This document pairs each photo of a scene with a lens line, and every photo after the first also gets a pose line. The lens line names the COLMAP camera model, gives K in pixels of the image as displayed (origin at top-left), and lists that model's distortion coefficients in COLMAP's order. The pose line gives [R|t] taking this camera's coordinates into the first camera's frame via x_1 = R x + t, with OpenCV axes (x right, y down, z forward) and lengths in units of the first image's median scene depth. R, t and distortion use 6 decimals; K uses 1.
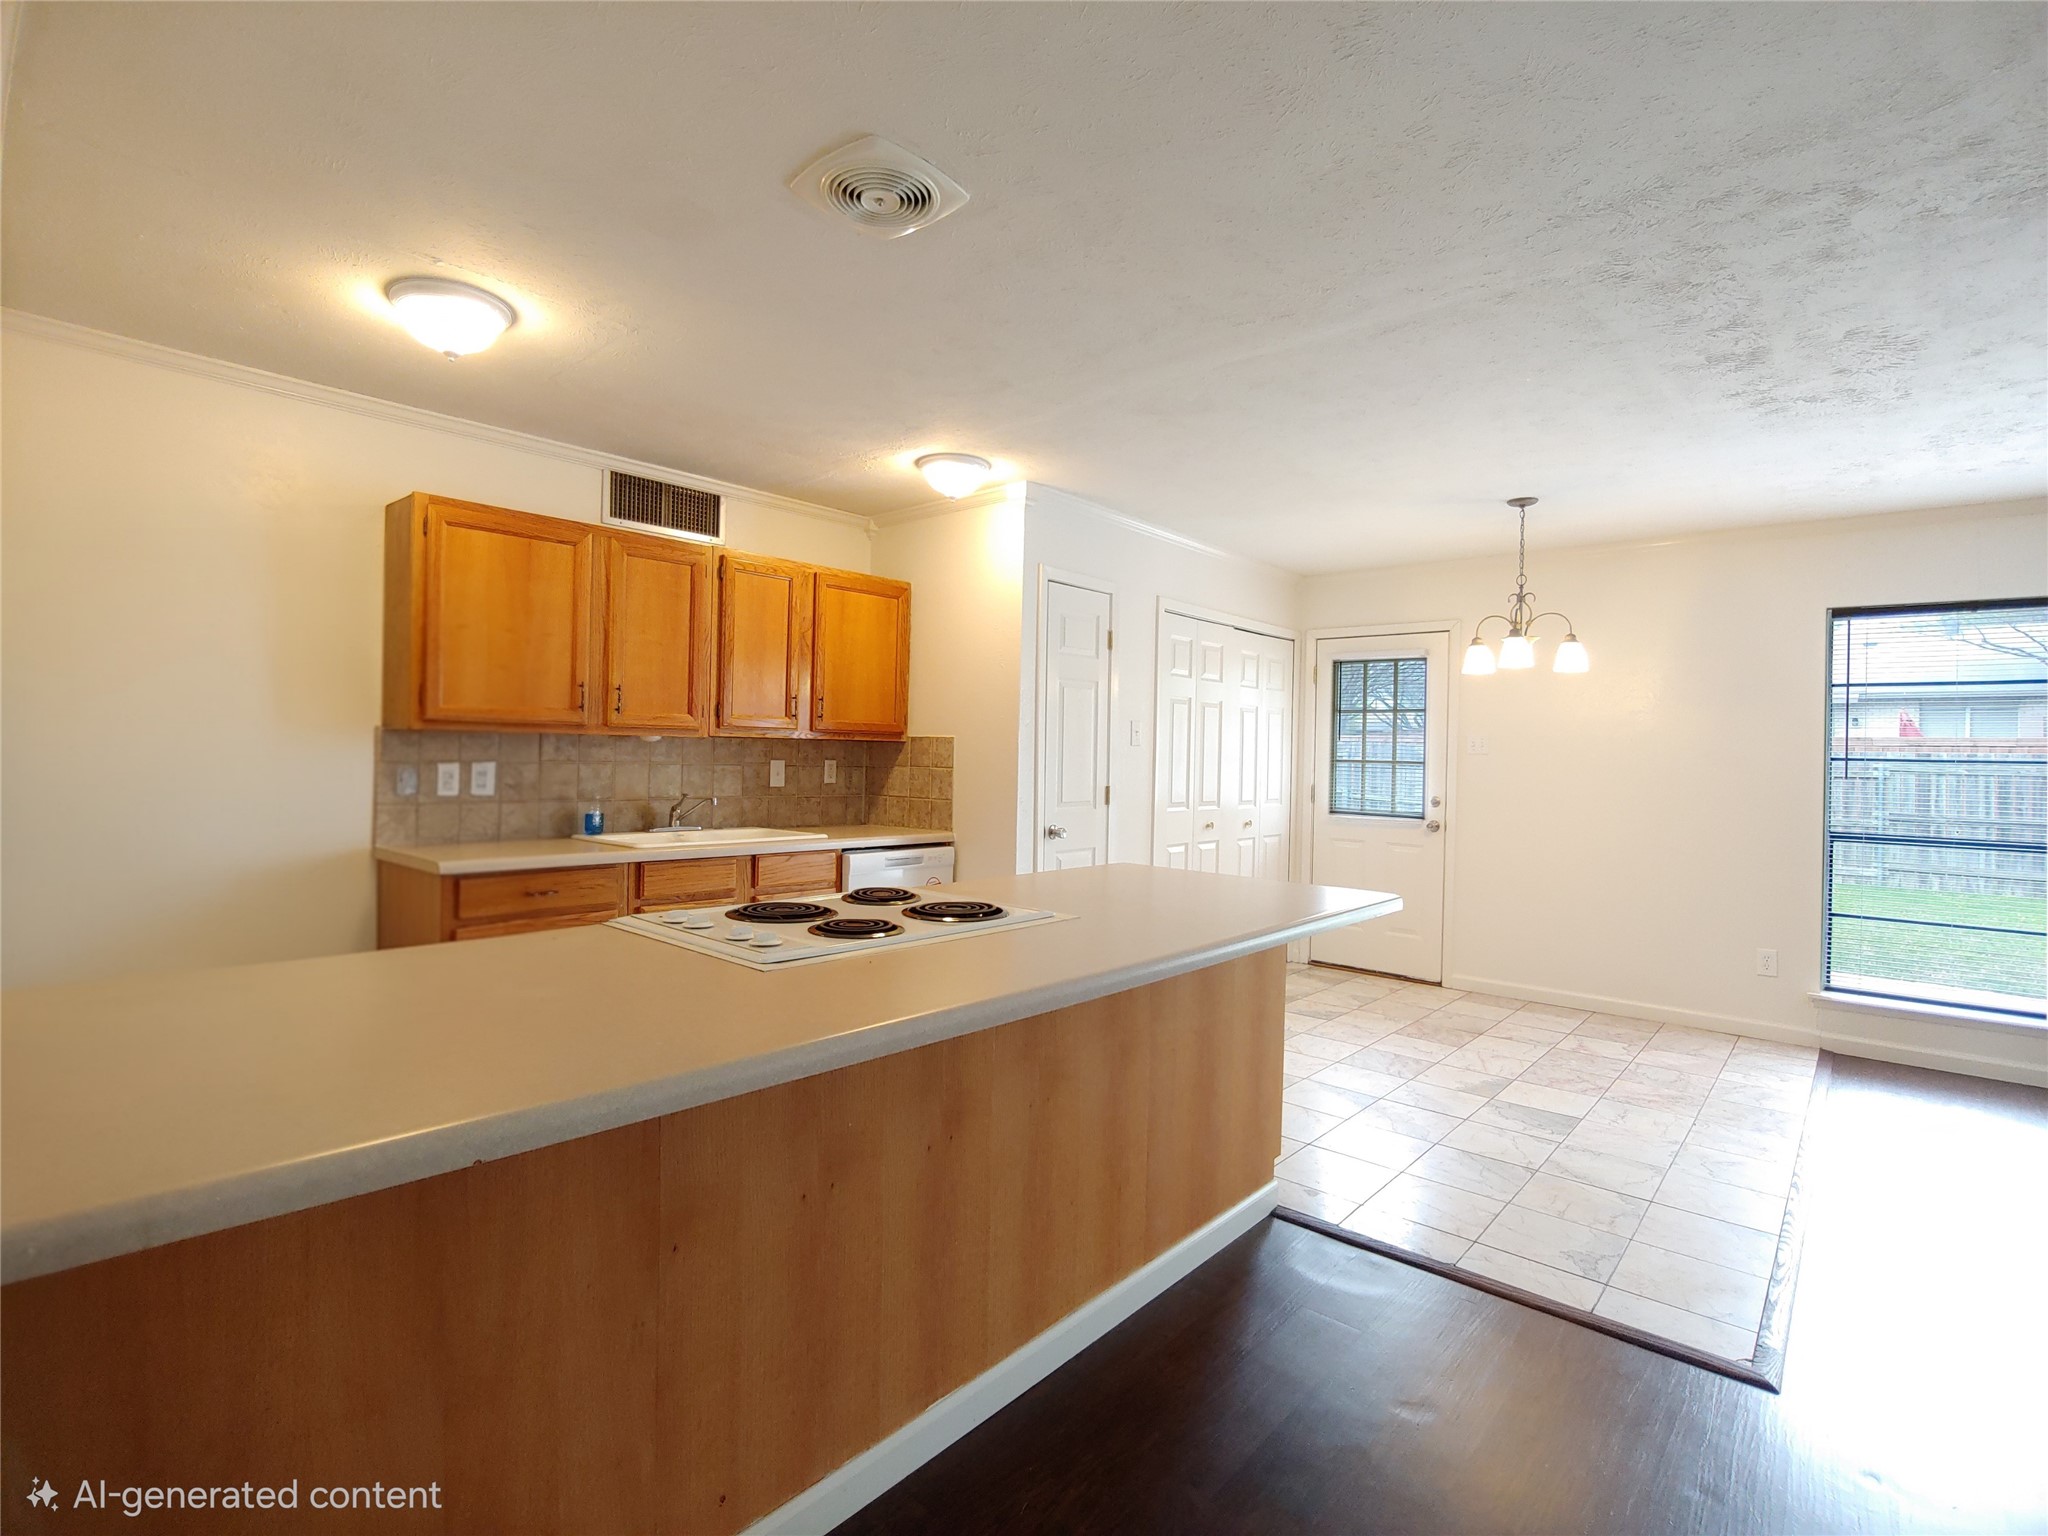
lens RADIAL K [[976.2, 0, 1019.9], [0, 976.2, 755.7], [0, 0, 1]] dist [-0.023562, 0.000321]
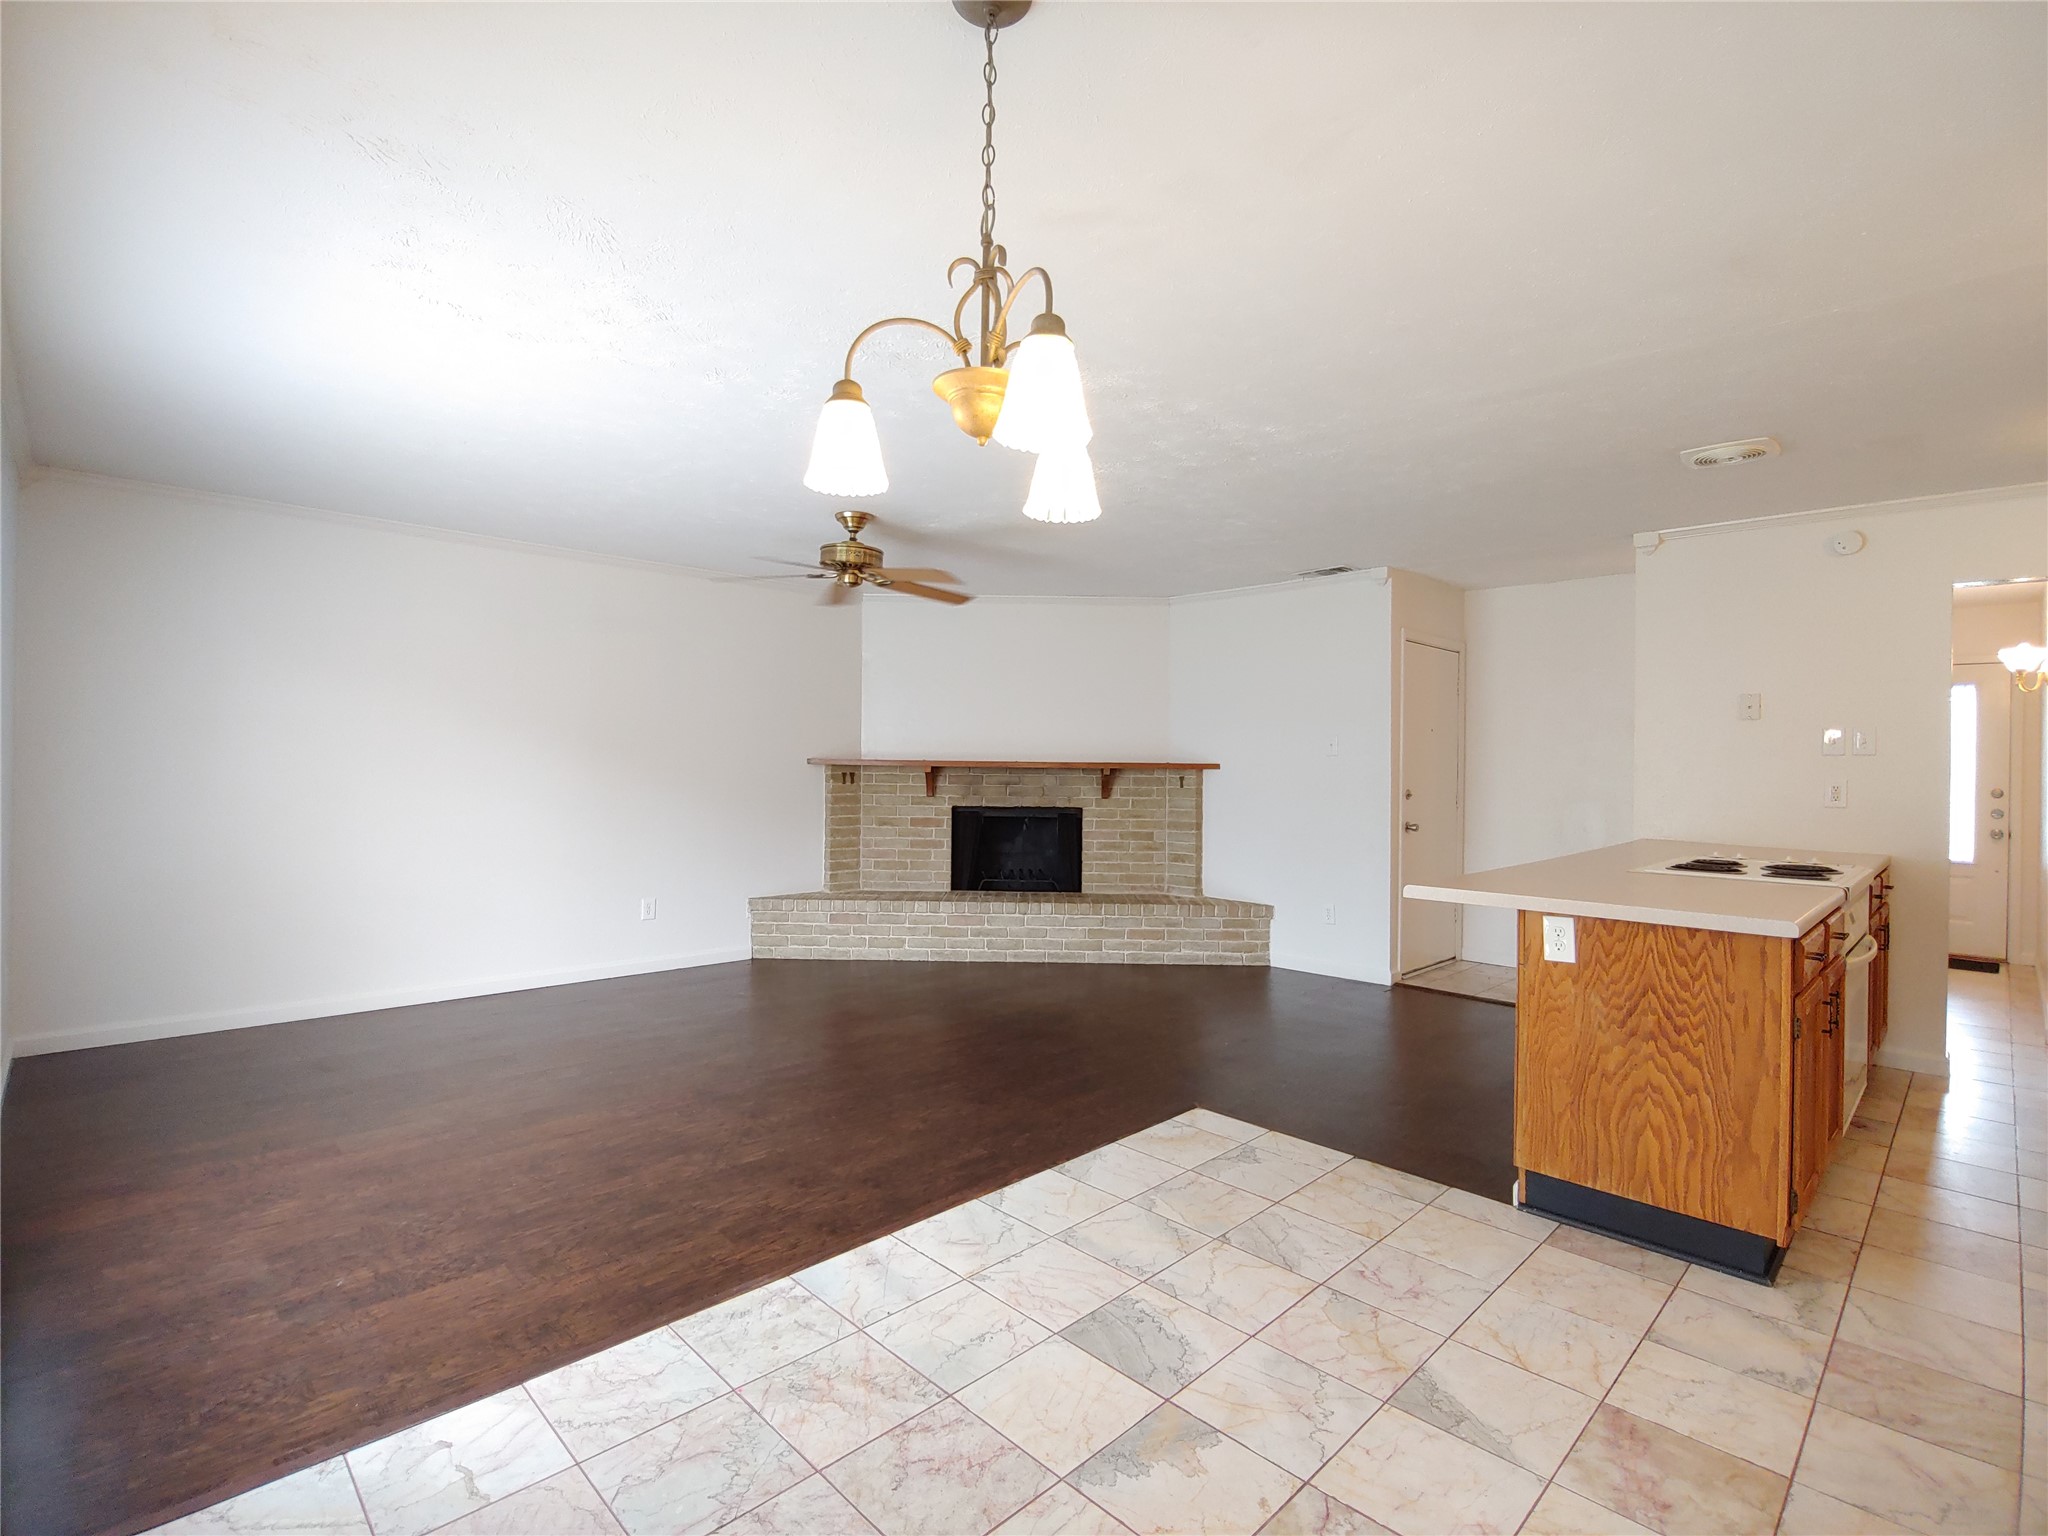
lens RADIAL K [[972.0, 0, 1022.2], [0, 972.0, 752.5], [0, 0, 1]] dist [-0.012180, -0.005336]
pose [[-0.996966, -0.034868, 0.069598, 0.495770], [-0.034990, 0.999388, -0.000535, 0.006354], [-0.069537, -0.002969, -0.997575, 1.396989]]
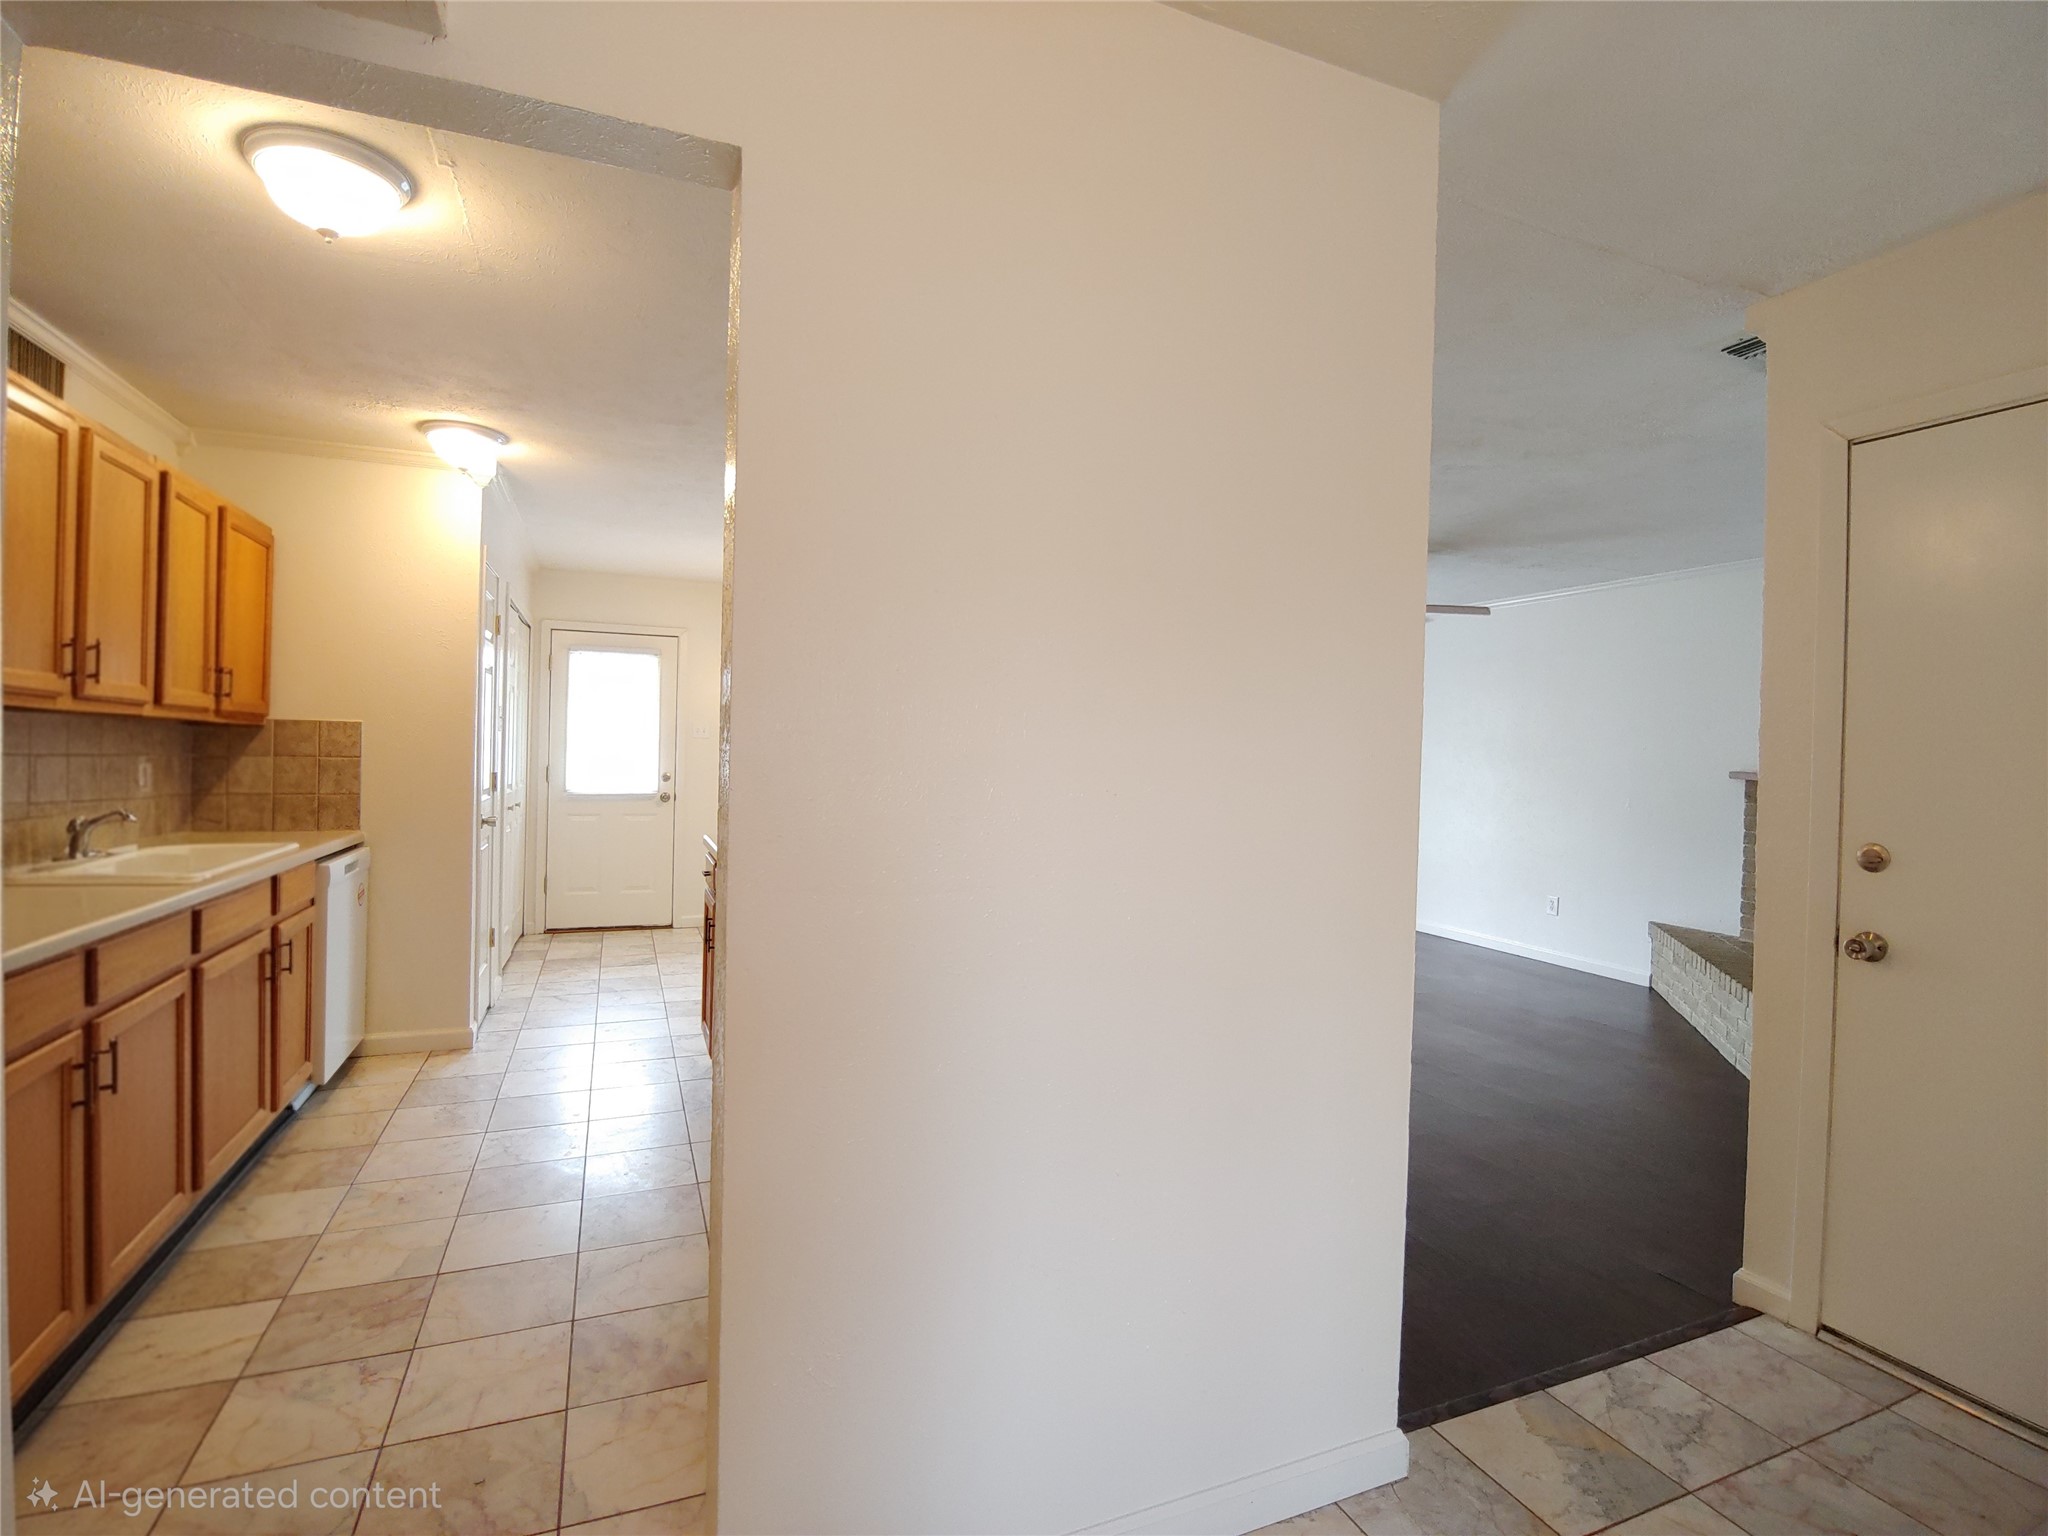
lens RADIAL K [[972.0, 0, 1022.2], [0, 972.0, 752.5], [0, 0, 1]] dist [-0.012180, -0.005336]
pose [[0.435009, -0.013915, 0.900319, -0.651314], [-0.008856, 0.999766, 0.019731, -0.015460], [-0.900383, -0.016556, 0.434784, 0.102935]]
